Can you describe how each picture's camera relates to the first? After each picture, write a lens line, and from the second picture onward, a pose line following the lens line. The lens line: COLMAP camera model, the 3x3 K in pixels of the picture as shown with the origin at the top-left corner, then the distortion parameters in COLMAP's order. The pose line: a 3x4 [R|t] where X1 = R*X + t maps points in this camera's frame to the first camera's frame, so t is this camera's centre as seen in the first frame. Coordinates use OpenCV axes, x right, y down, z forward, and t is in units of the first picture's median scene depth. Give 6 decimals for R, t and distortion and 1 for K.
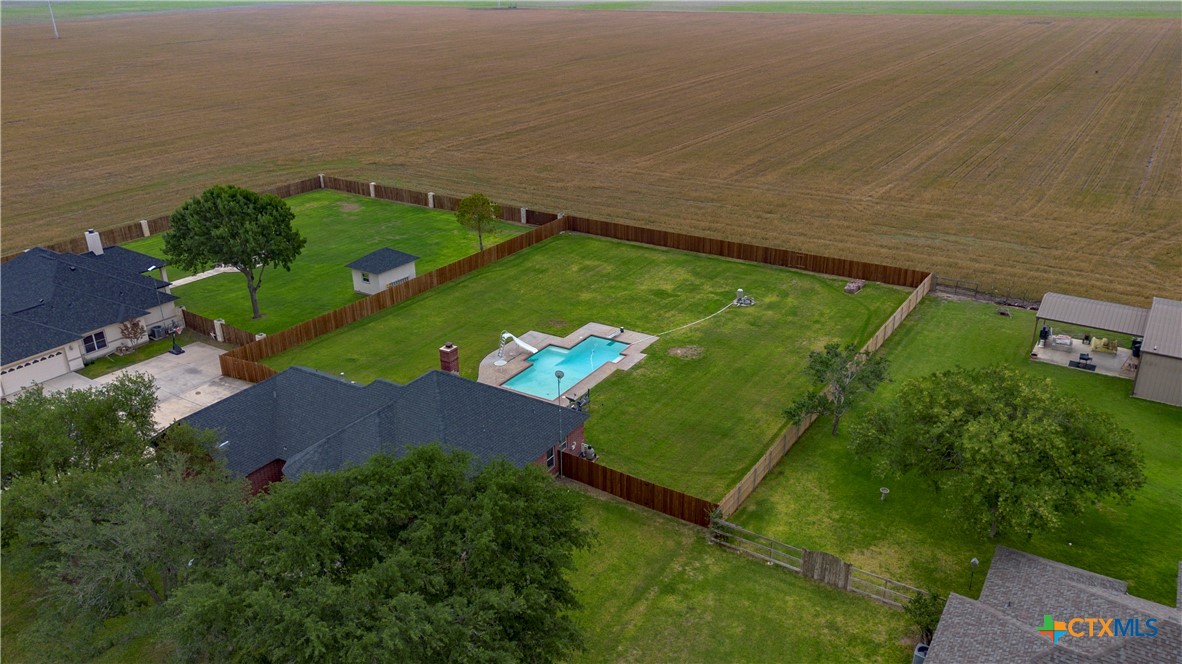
lens RADIAL K [[881.2, 0, 591.0], [0, 881.2, 332.0], [0, 0, 1]] dist [0.073296, -0.079149]
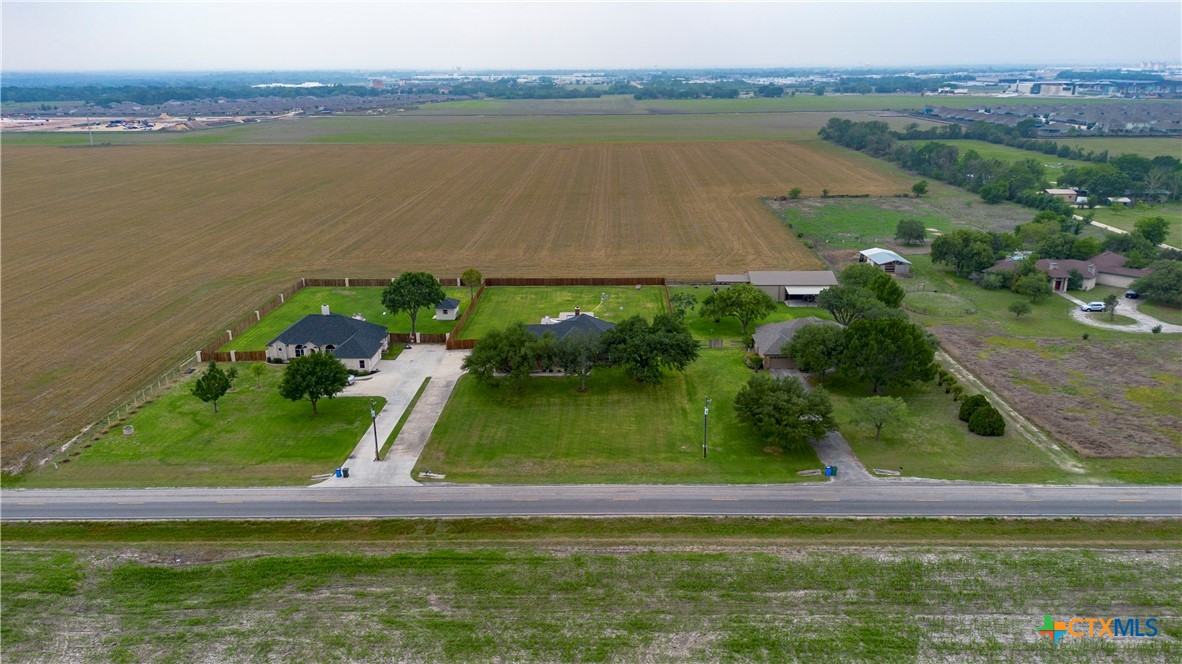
lens RADIAL K [[858.3, 0, 591.0], [0, 858.3, 332.0], [0, 0, 1]] dist [0.074146, -0.085267]
pose [[0.848438, -0.148809, 0.507946, -0.970028], [0.202921, 0.977787, -0.052491, 0.156076], [-0.488852, 0.147608, 0.859788, -0.868529]]
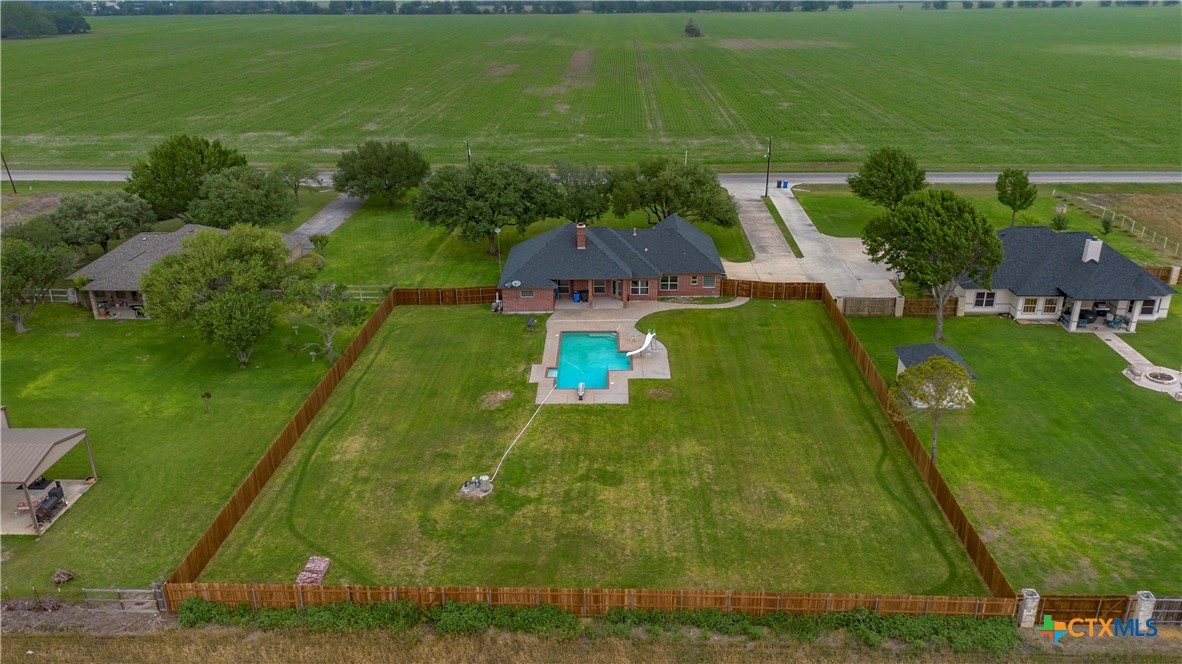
lens RADIAL K [[878.4, 0, 591.0], [0, 878.4, 332.0], [0, 0, 1]] dist [0.123116, -0.203970]
pose [[-0.856519, 0.218747, -0.467467, 0.364460], [-0.177298, 0.725914, 0.664541, -0.548003], [0.484707, 0.652073, -0.582975, 1.276065]]
